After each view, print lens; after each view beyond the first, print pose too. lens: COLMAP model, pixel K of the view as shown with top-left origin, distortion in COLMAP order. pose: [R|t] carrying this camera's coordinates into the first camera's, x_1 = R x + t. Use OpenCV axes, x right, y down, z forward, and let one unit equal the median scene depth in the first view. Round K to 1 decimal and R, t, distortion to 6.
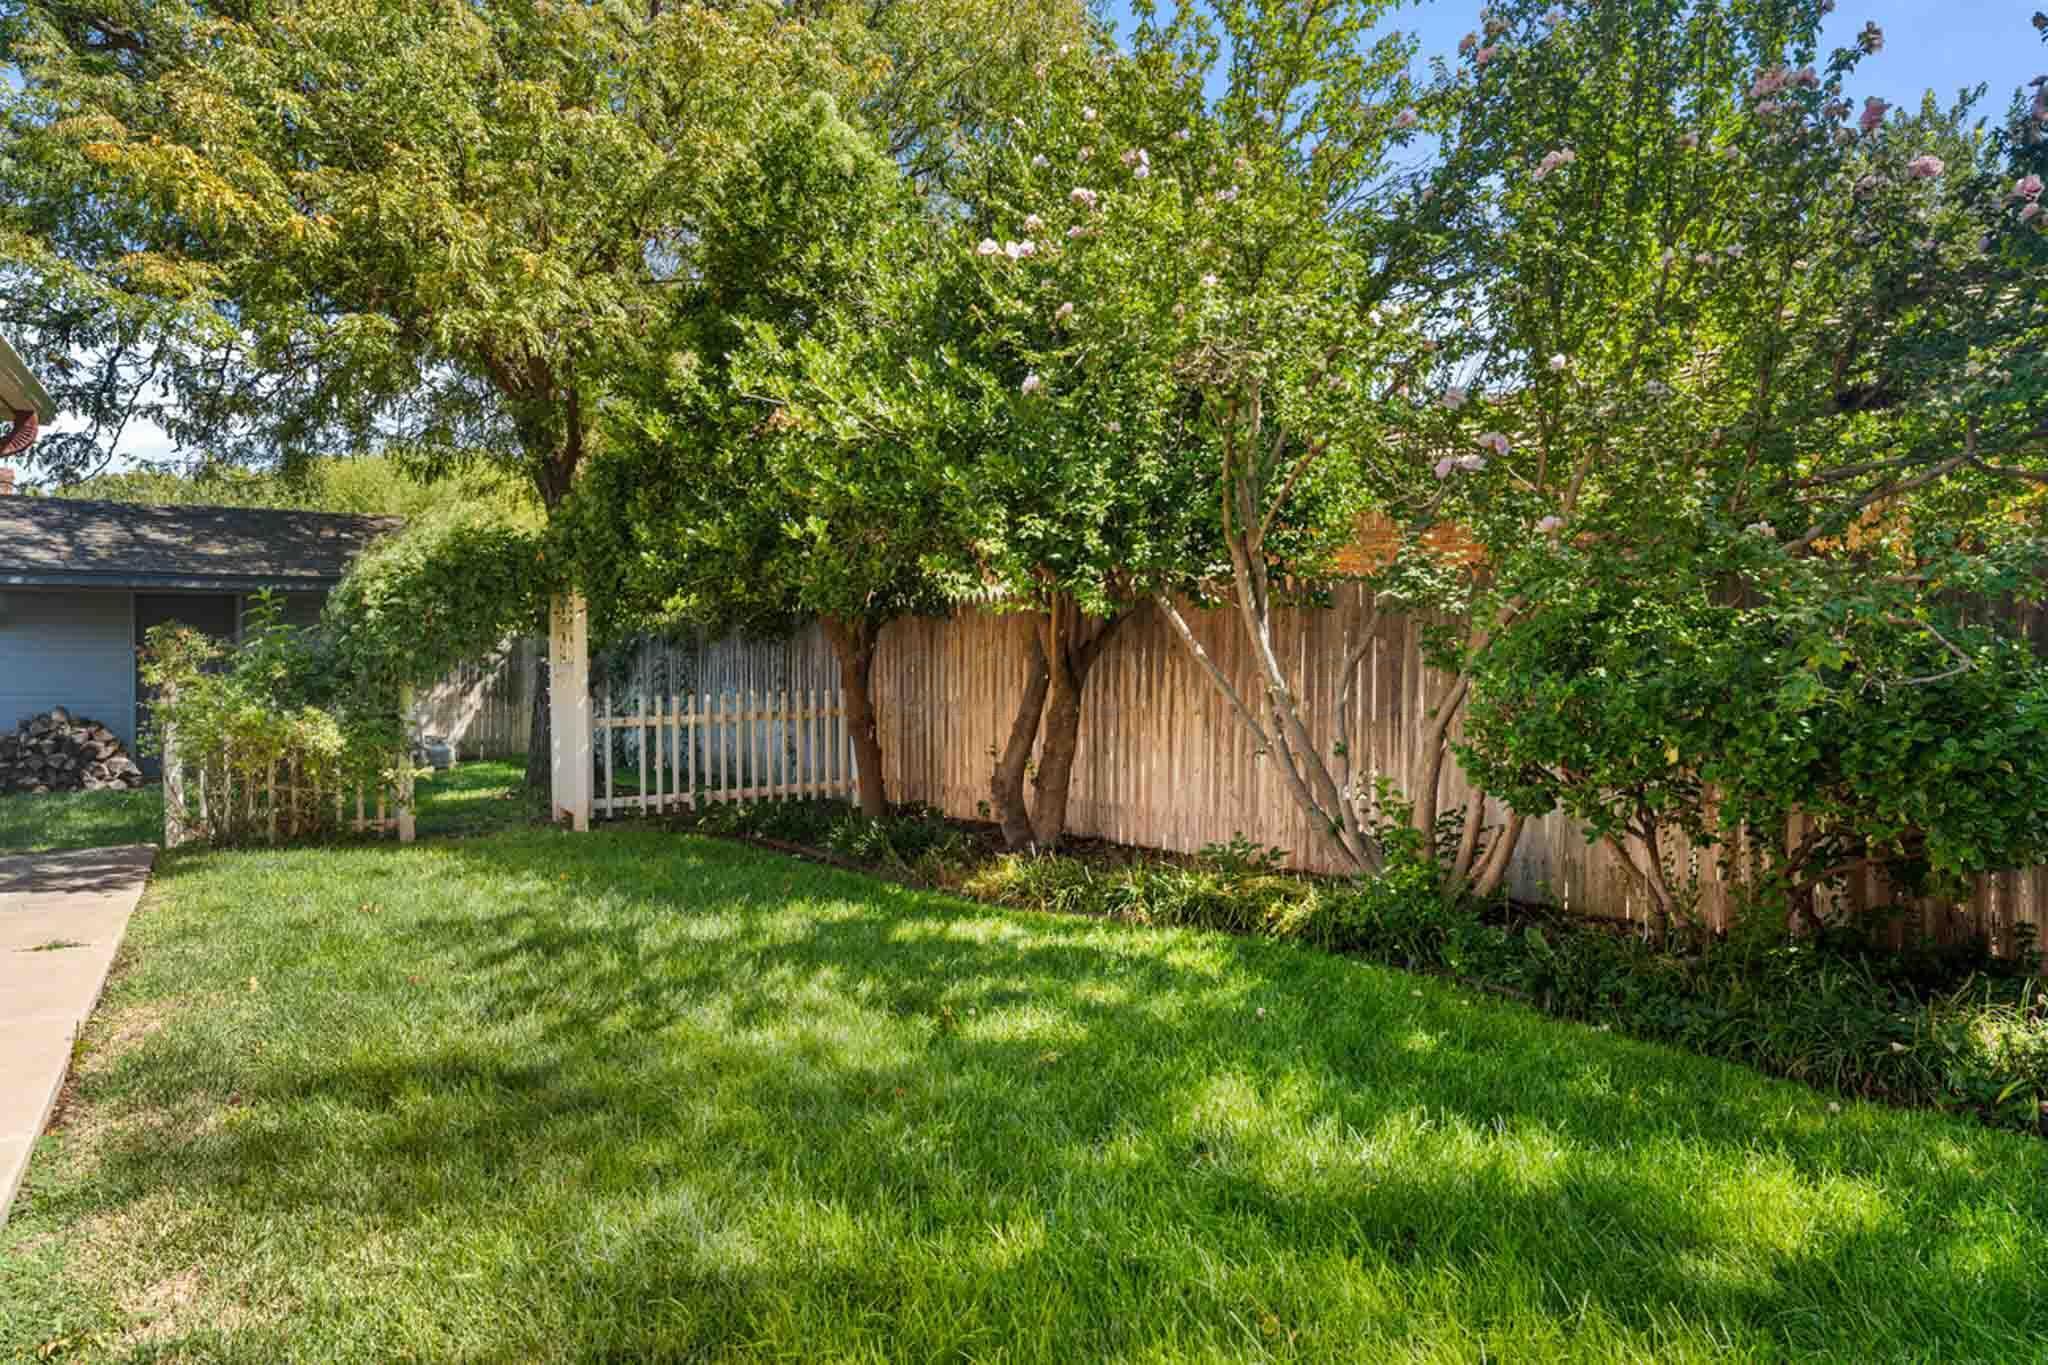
lens RADIAL K [[1273.4, 0, 1036.5], [0, 1273.4, 684.9], [0, 0, 1]] dist [-0.003120, -0.000383]
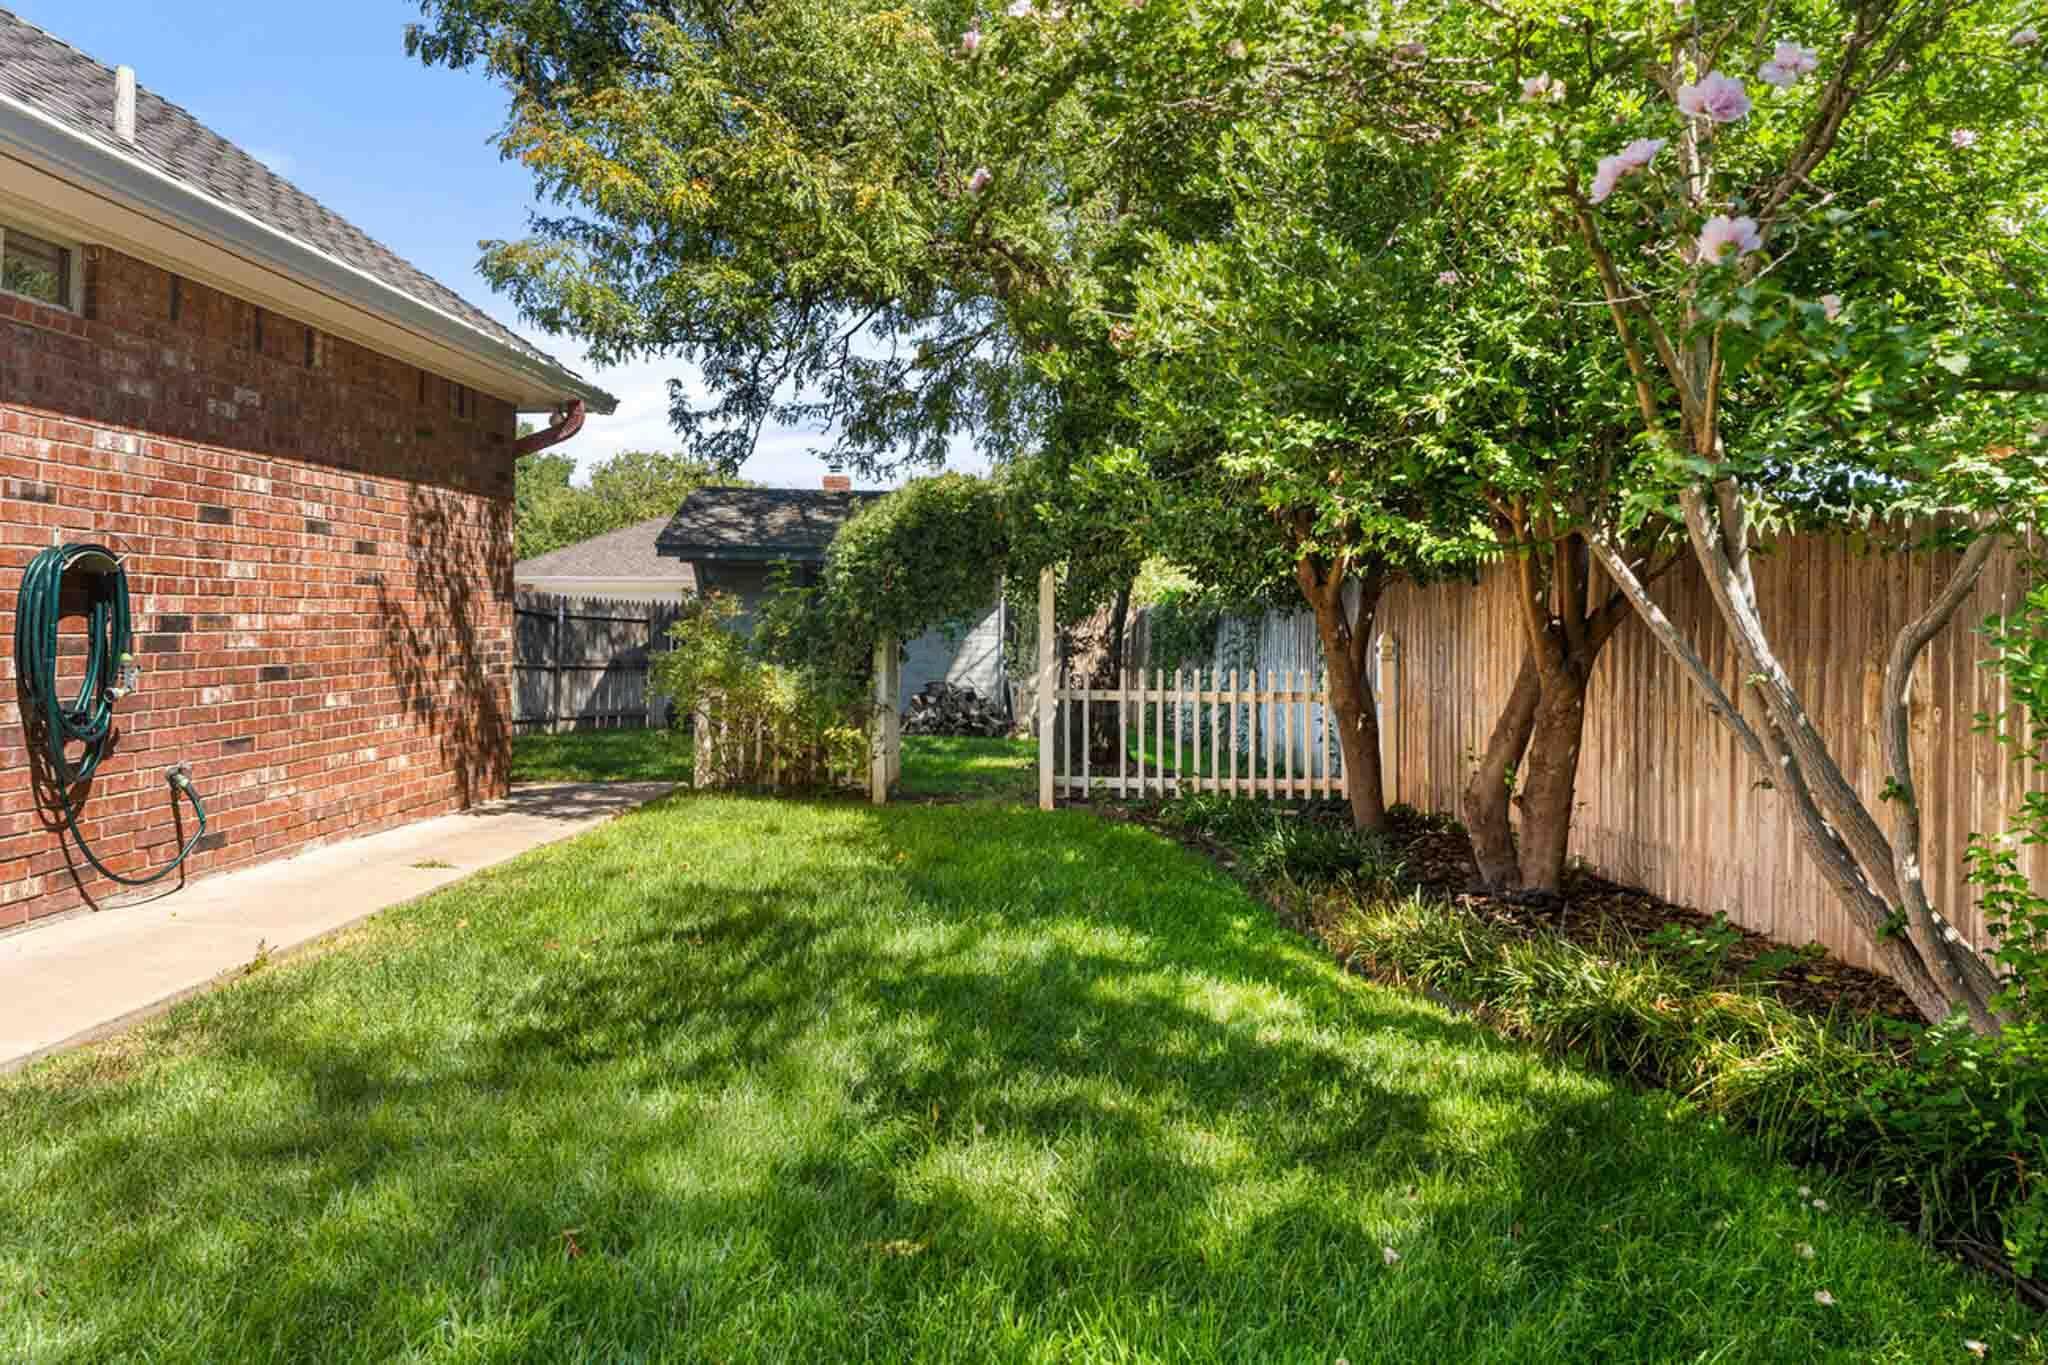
lens RADIAL K [[1273.4, 0, 1068.4], [0, 1273.4, 601.2], [0, 0, 1]] dist [-0.003120, -0.000383]
pose [[0.822079, 0.003376, -0.569363, 0.196125], [-0.034720, 0.998419, -0.044211, 0.003097], [0.568313, 0.056113, 0.820897, 0.242043]]
